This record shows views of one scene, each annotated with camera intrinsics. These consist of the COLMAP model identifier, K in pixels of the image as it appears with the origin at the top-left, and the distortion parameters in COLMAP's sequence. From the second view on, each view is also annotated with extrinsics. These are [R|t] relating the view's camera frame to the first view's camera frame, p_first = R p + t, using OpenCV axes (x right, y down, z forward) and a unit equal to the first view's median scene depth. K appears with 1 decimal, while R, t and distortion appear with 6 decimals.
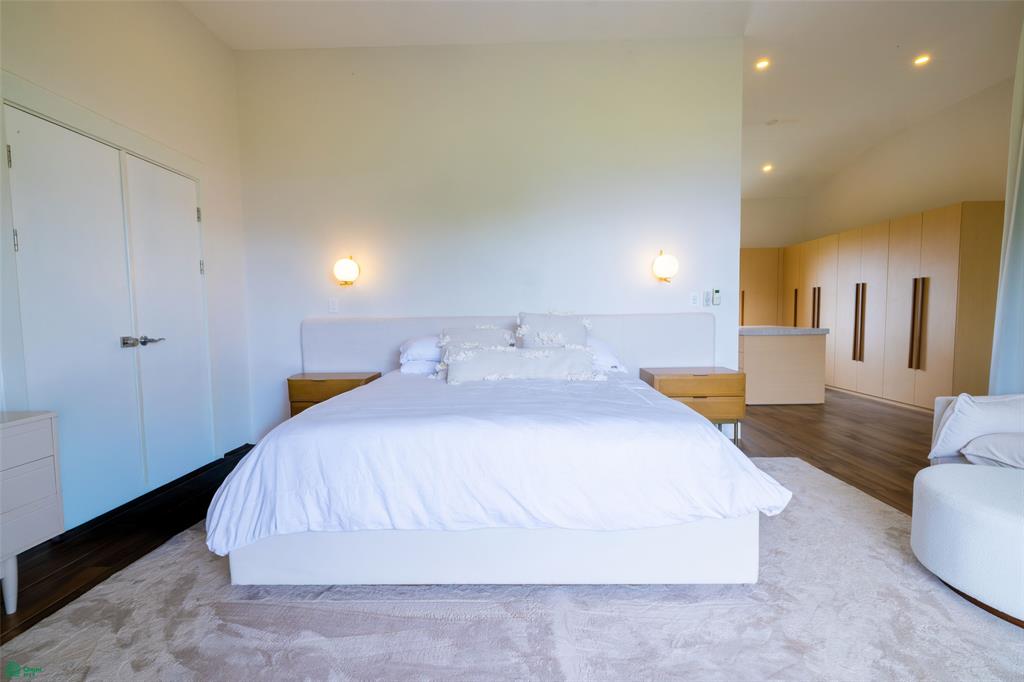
lens RADIAL K [[428.6, 0, 512.0], [0, 428.6, 341.0], [0, 0, 1]] dist [-0.000194, -0.000128]
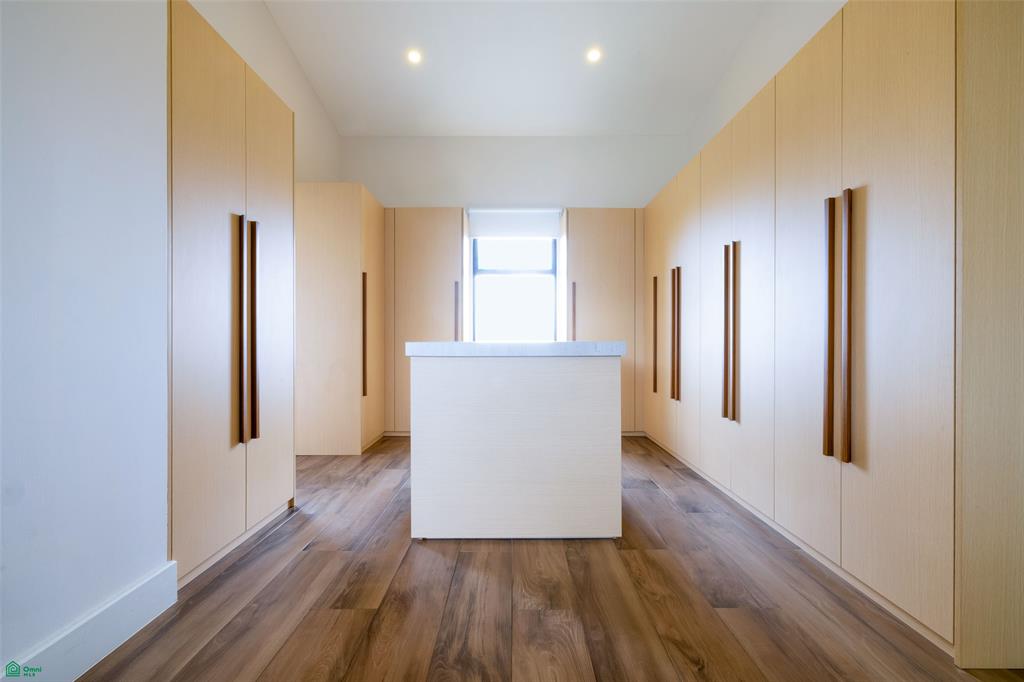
lens RADIAL K [[428.6, 0, 512.0], [0, 428.6, 341.0], [0, 0, 1]] dist [-0.000194, -0.000128]
pose [[0.999616, 0.016593, 0.022185, 0.674254], [-0.015230, 0.998065, -0.060282, -0.005554], [-0.023142, 0.059921, 0.997935, 0.663864]]
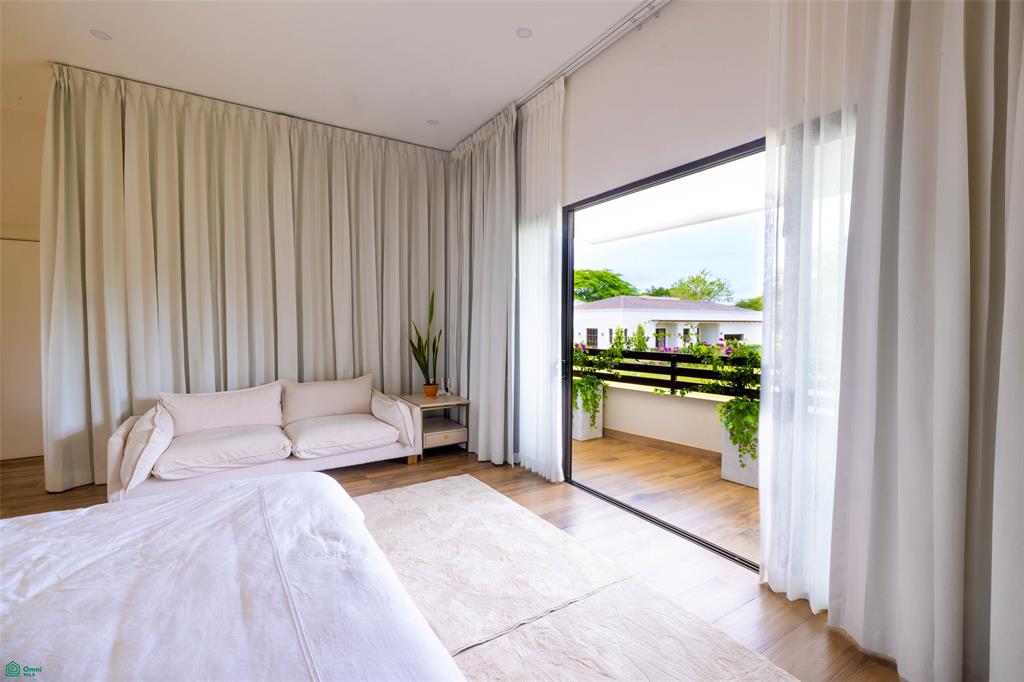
lens RADIAL K [[452.8, 0, 512.0], [0, 452.8, 341.0], [0, 0, 1]] dist [0.001448, -0.000019]
pose [[-0.575017, -0.015066, 0.818003, -0.301362], [0.056700, 0.996693, 0.058215, -0.070803], [-0.816174, 0.079855, -0.572261, 0.451552]]
